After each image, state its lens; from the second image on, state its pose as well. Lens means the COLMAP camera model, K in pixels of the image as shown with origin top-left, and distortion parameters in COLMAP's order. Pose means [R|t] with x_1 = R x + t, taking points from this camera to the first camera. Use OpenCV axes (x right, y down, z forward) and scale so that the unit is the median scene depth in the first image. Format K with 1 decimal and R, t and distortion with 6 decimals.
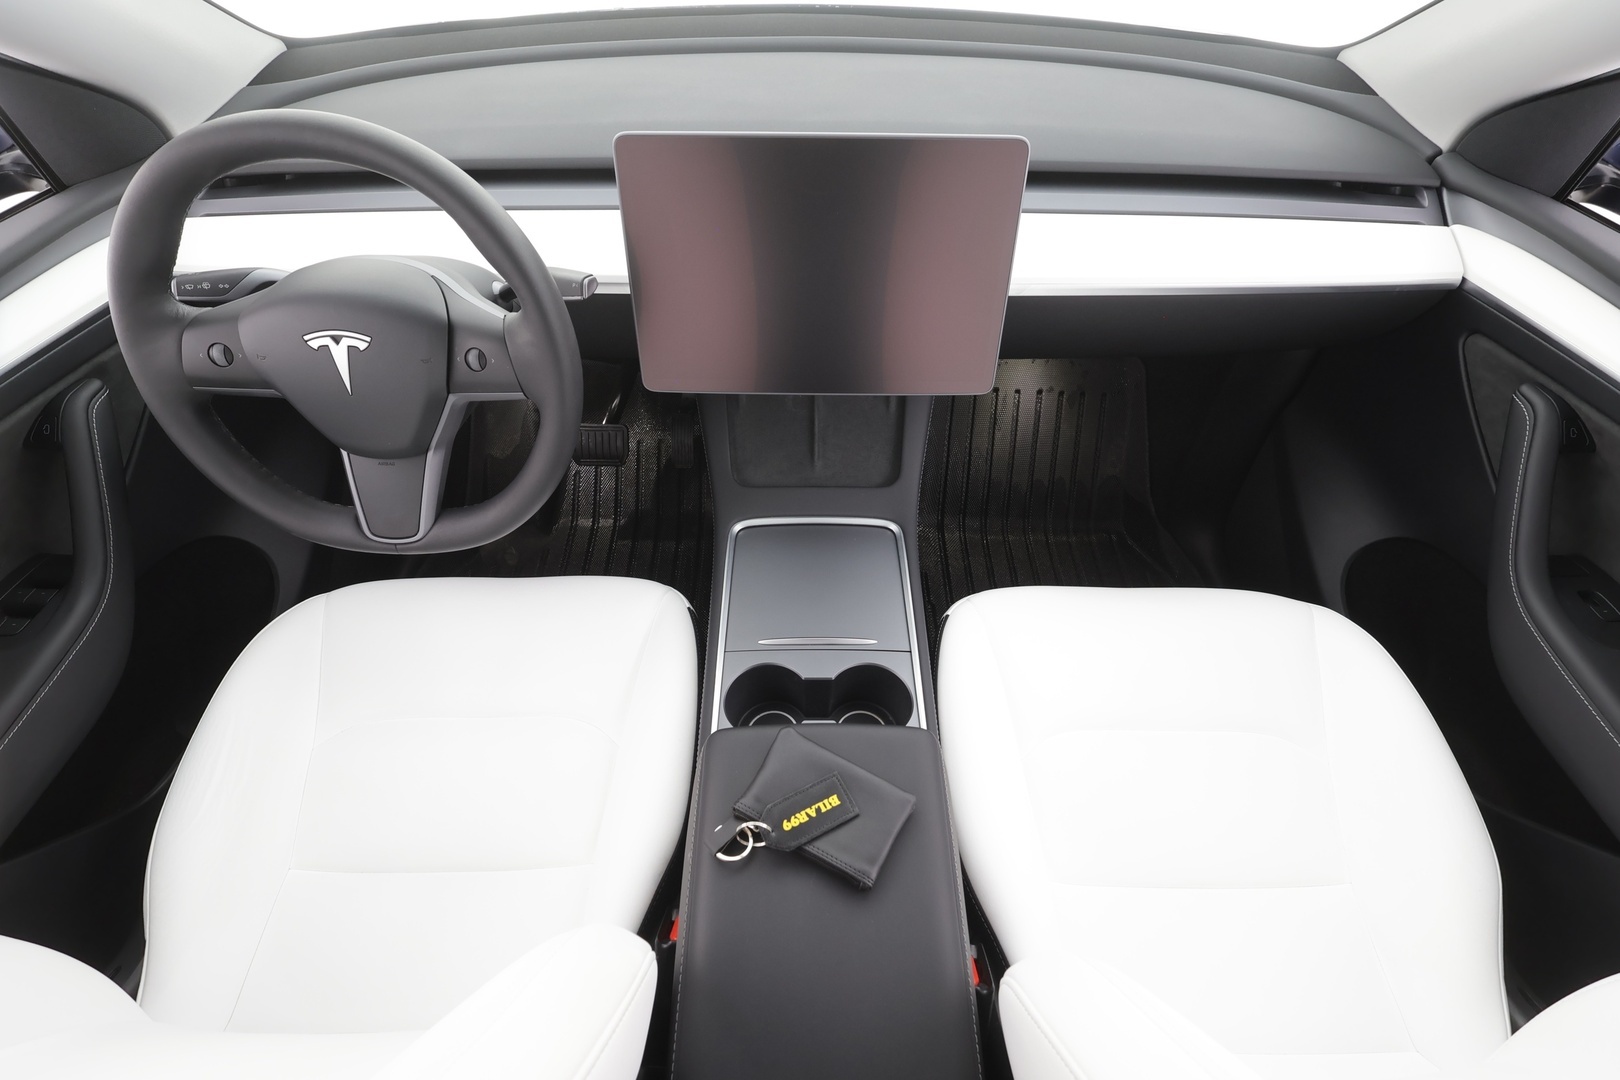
lens RADIAL K [[728.1, 0, 809.4], [0, 728.1, 548.4], [0, 0, 1]] dist [-0.014577, 0.001453]
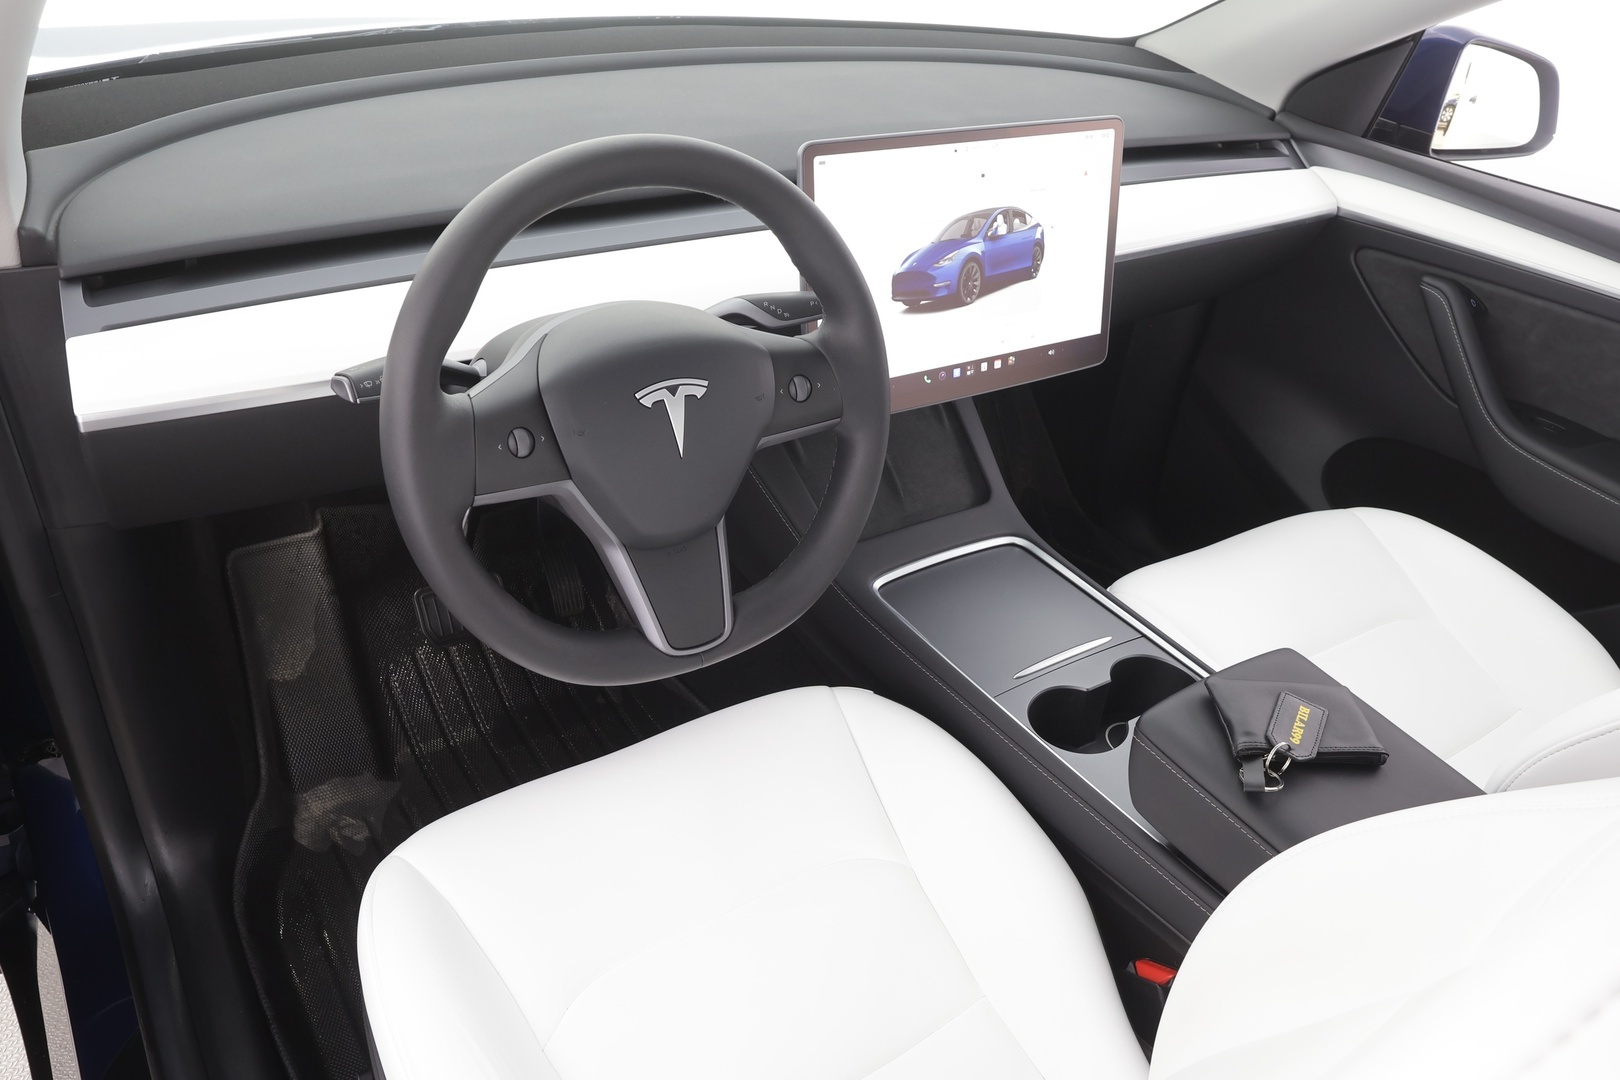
lens RADIAL K [[1197.0, 0, 806.7], [0, 1197.0, 537.0], [0, 0, 1]] dist [0.004089, -0.004950]
pose [[0.825346, -0.242269, 0.510009, -0.920725], [0.348361, 0.929350, -0.122284, 0.059858], [-0.444351, 0.278594, 0.851432, -0.123408]]
